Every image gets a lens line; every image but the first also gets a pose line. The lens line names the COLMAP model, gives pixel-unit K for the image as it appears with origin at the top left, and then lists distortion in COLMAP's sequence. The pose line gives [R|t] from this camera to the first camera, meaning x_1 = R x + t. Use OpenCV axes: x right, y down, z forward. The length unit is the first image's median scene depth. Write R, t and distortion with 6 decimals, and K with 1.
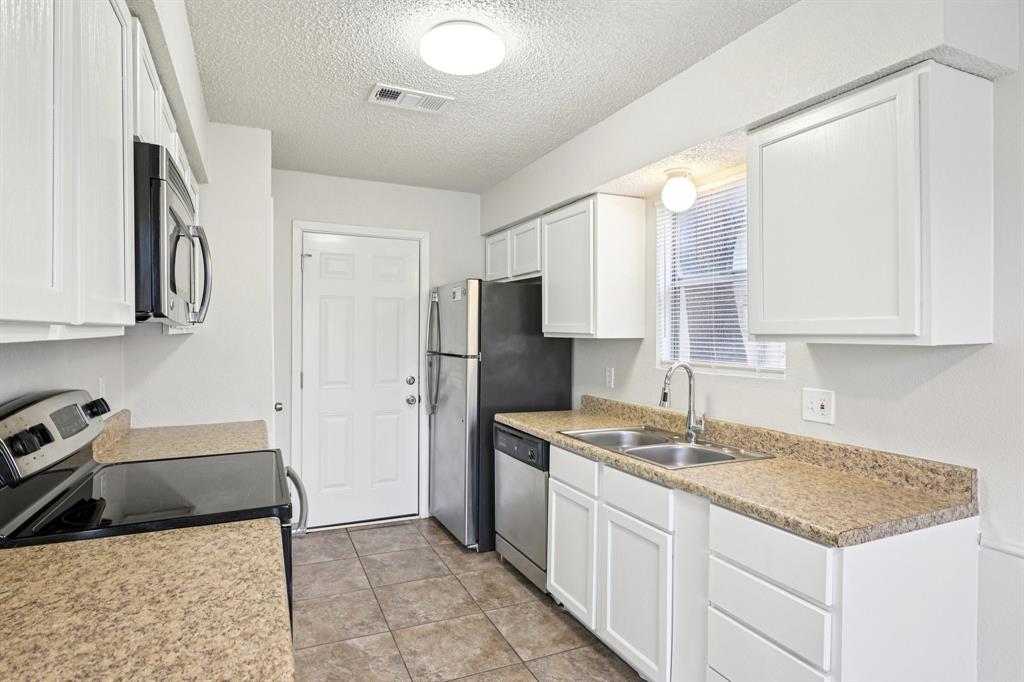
lens RADIAL K [[555.9, 0, 505.9], [0, 555.9, 335.5], [0, 0, 1]] dist [-0.010414, -0.001405]
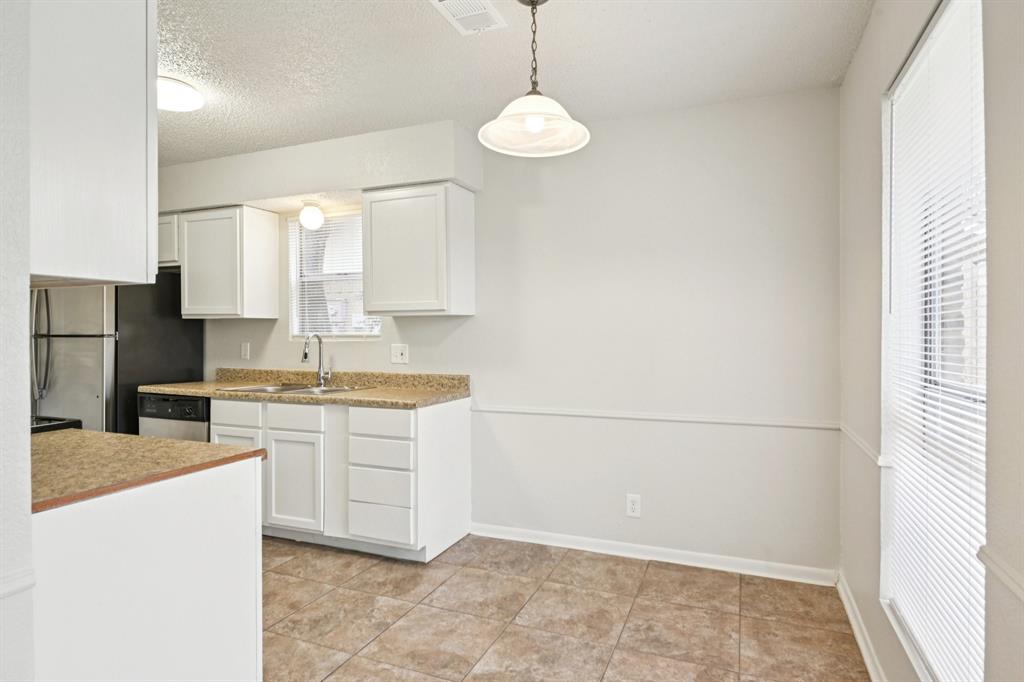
lens RADIAL K [[555.9, 0, 519.9], [0, 555.9, 336.9], [0, 0, 1]] dist [-0.010414, -0.001405]
pose [[0.718112, -0.009518, 0.695862, -0.311686], [0.008331, 0.999952, 0.005080, 0.055802], [-0.695877, 0.002149, 0.718157, -0.424473]]
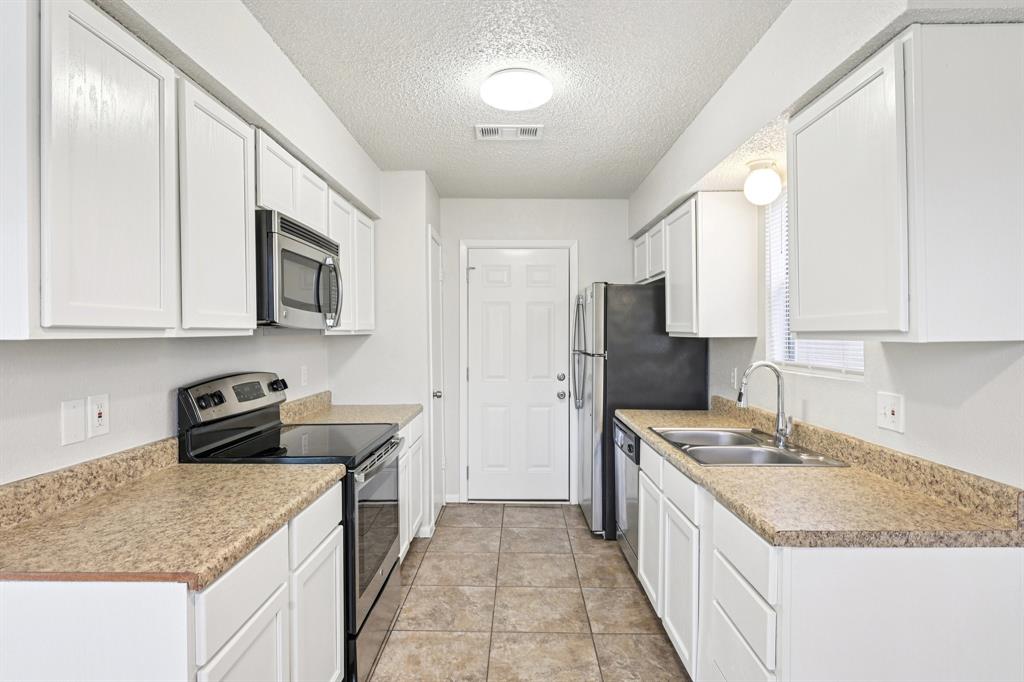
lens RADIAL K [[555.9, 0, 508.8], [0, 555.9, 337.3], [0, 0, 1]] dist [-0.010414, -0.001405]
pose [[0.905448, -0.003626, -0.424441, 0.318097], [0.003849, 0.999993, -0.000330, 0.004411], [0.424439, -0.001335, 0.905455, -0.054296]]
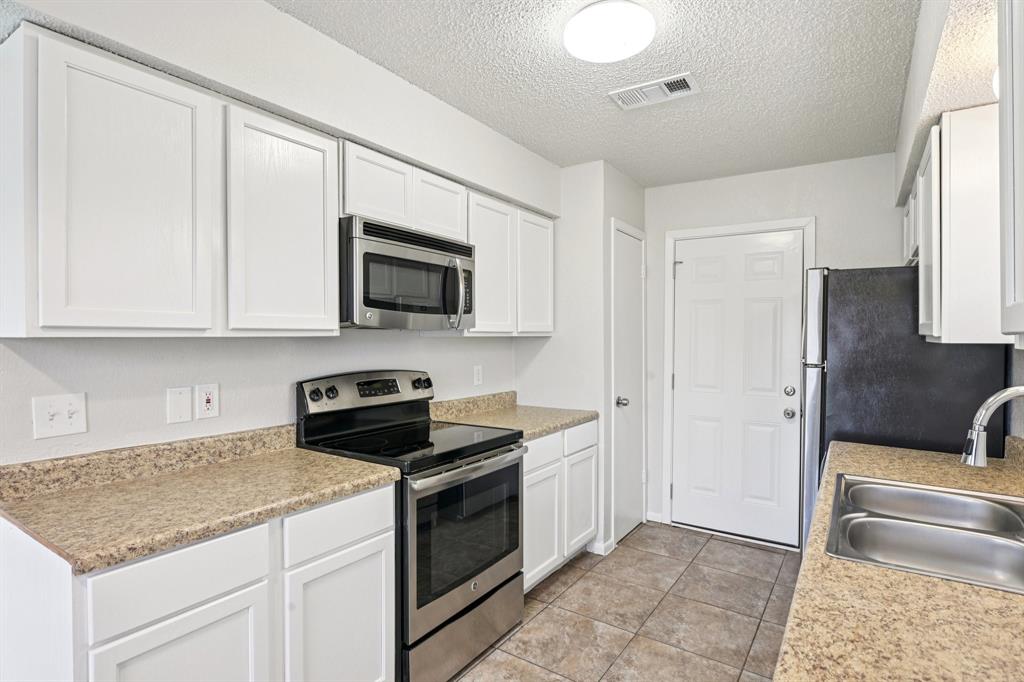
lens RADIAL K [[525.2, 0, 512.3], [0, 525.2, 343.7], [0, 0, 1]] dist [-0.006500, -0.000388]
pose [[0.530024, 0.009996, -0.847923, 0.469715], [-0.005970, 0.999950, 0.008057, 0.003942], [0.847961, 0.000791, 0.530057, 0.309397]]
